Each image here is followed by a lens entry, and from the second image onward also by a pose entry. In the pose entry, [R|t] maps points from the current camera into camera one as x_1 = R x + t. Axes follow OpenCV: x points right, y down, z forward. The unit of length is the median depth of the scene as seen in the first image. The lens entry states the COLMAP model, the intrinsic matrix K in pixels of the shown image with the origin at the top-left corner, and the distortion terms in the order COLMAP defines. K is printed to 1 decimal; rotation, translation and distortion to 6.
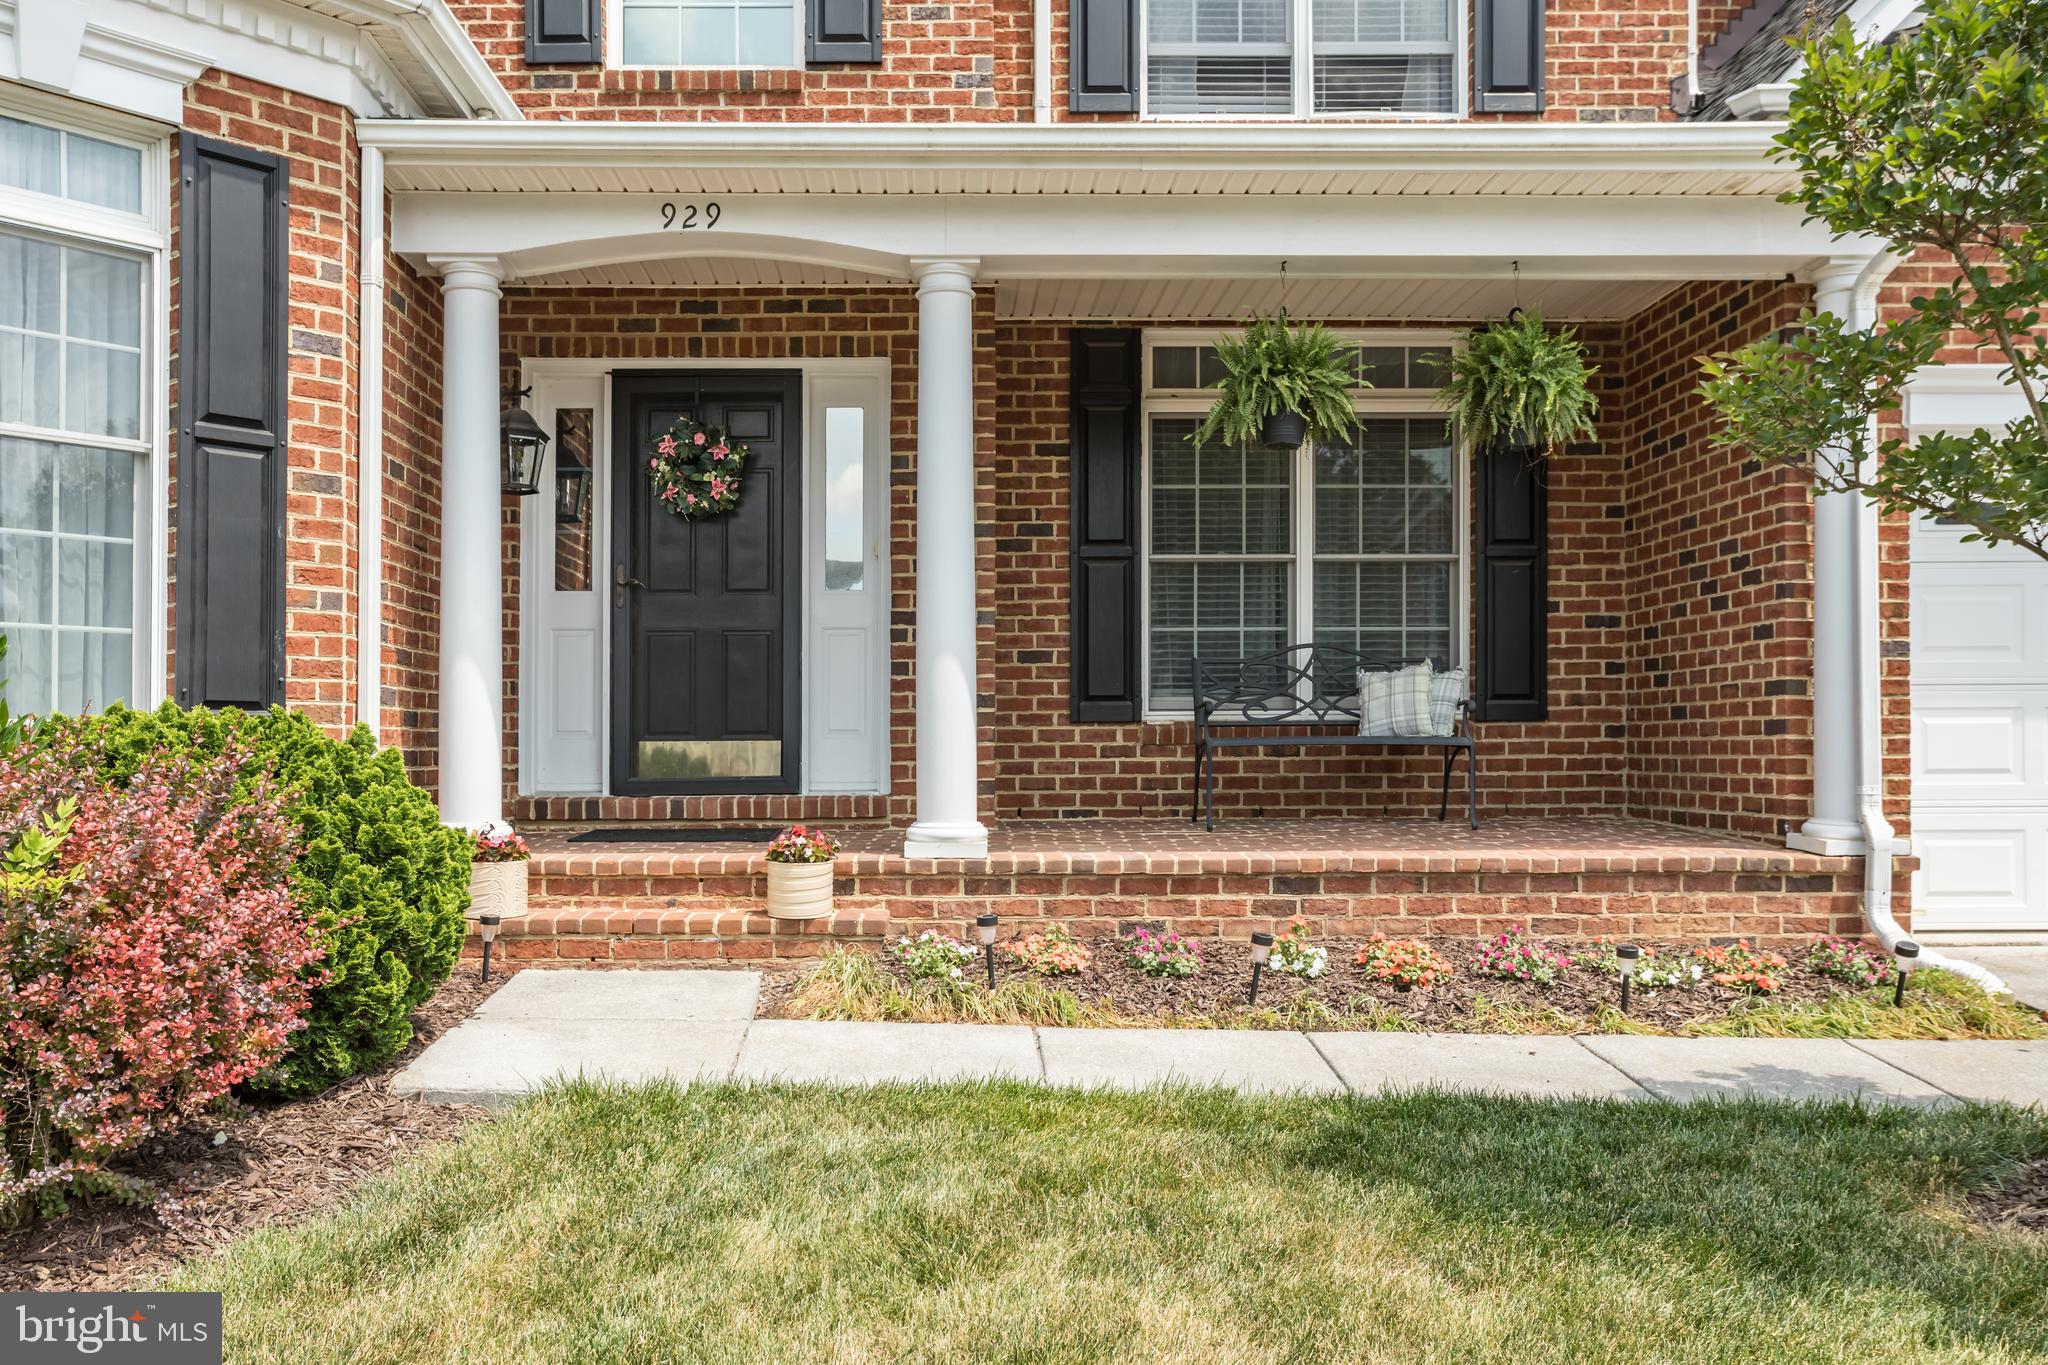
lens RADIAL K [[1697.2, 0, 1018.5], [0, 1697.2, 733.7], [0, 0, 1]] dist [0.010736, 0.012307]
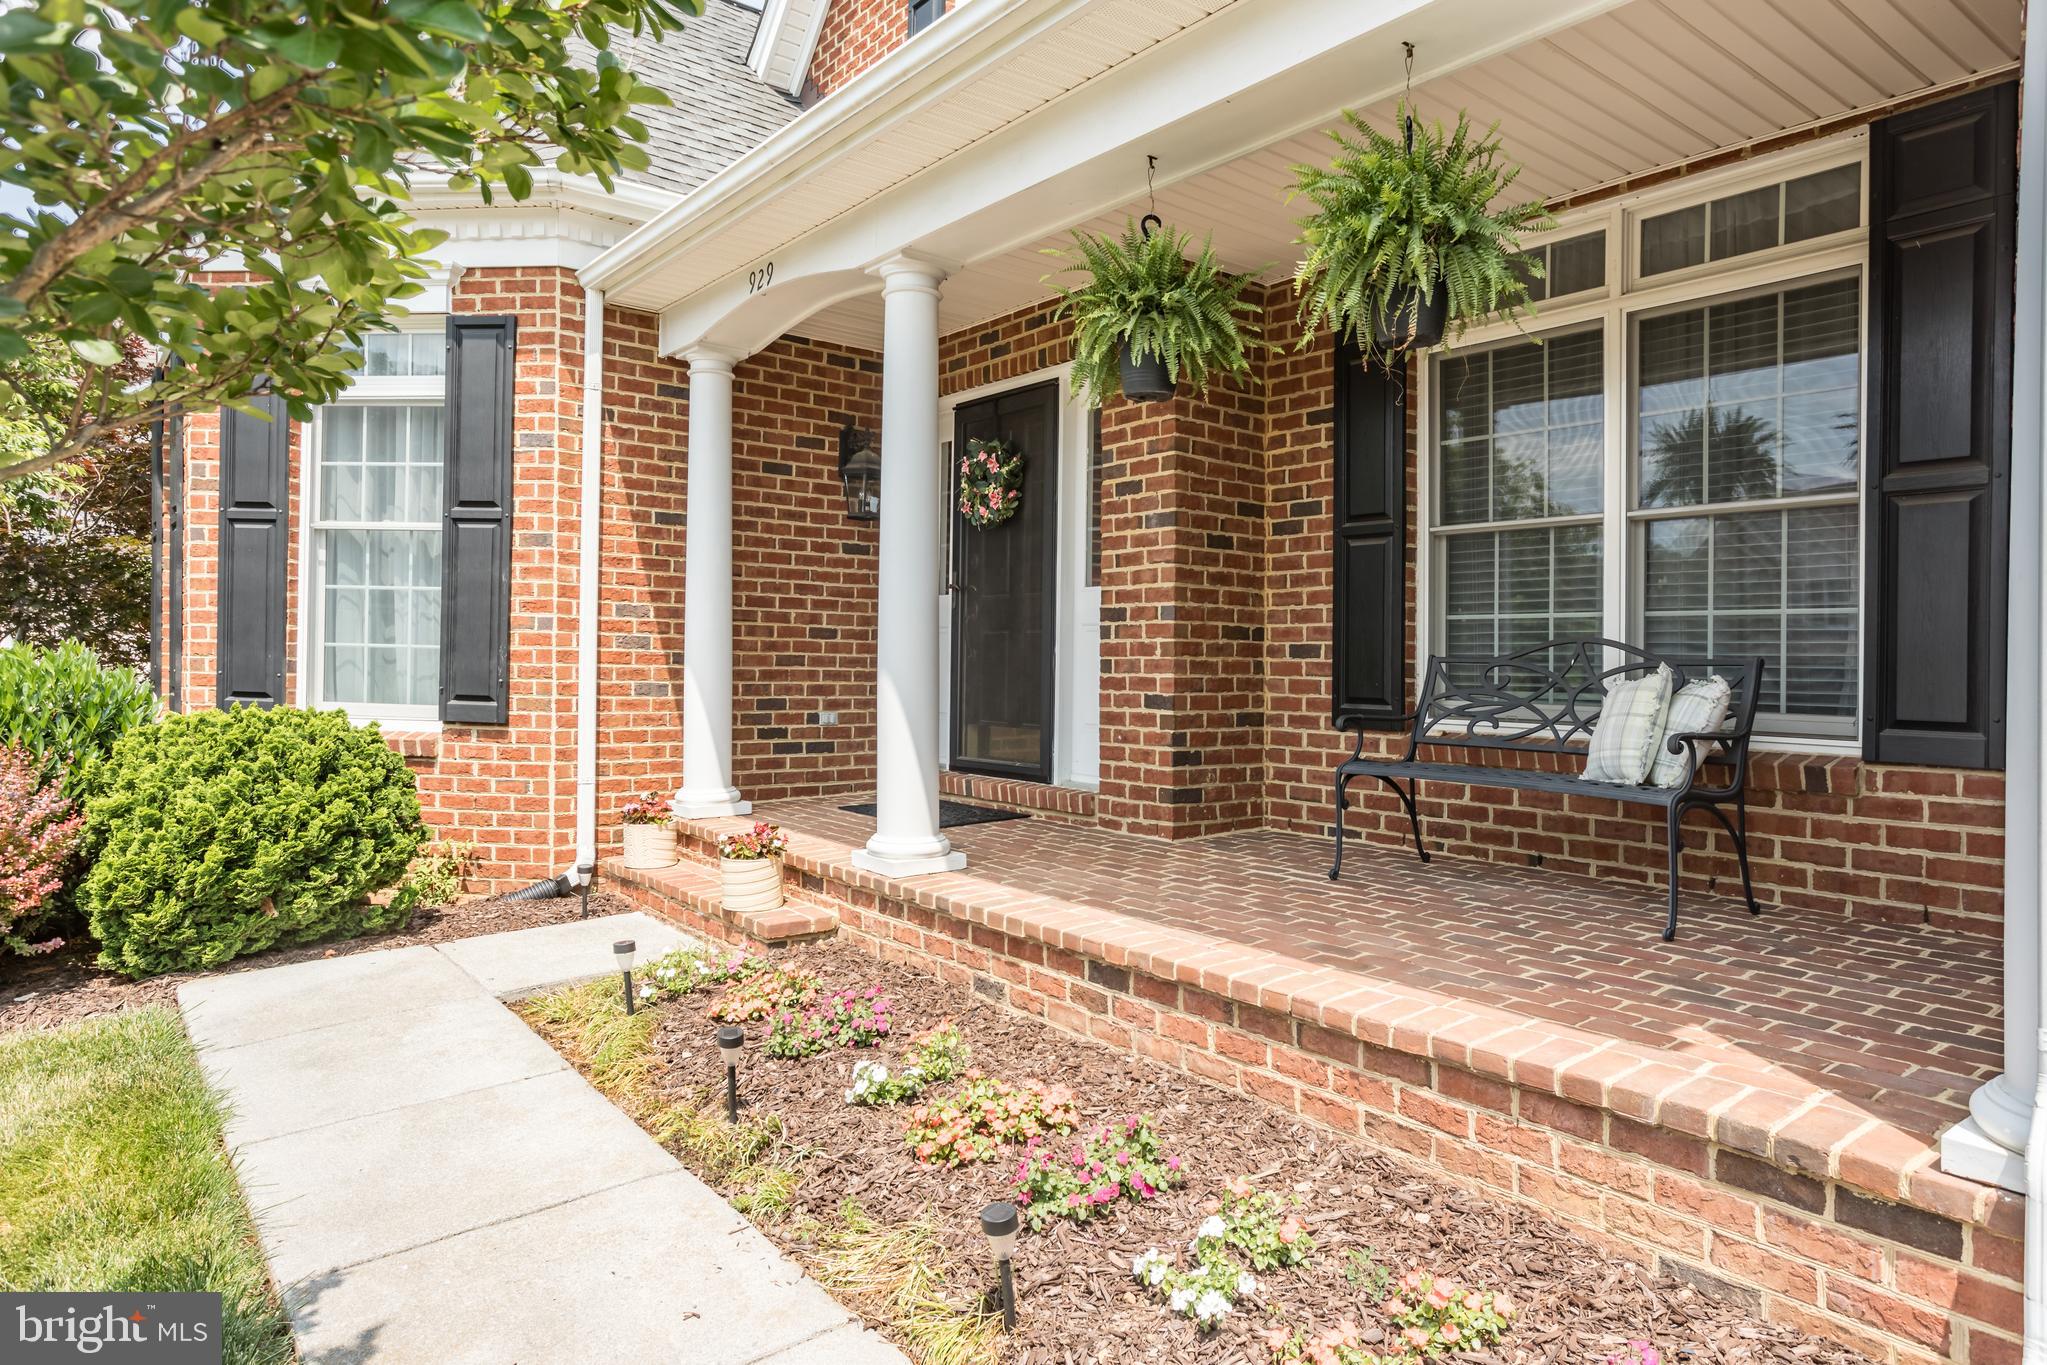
lens RADIAL K [[1268.3, 0, 1013.6], [0, 1268.3, 656.3], [0, 0, 1]] dist [-0.027145, 0.023330]
pose [[0.592519, 0.011914, -0.805468, 0.495059], [-0.016796, 0.999856, 0.002433, -0.045300], [0.805381, 0.012087, 0.592634, 0.525232]]
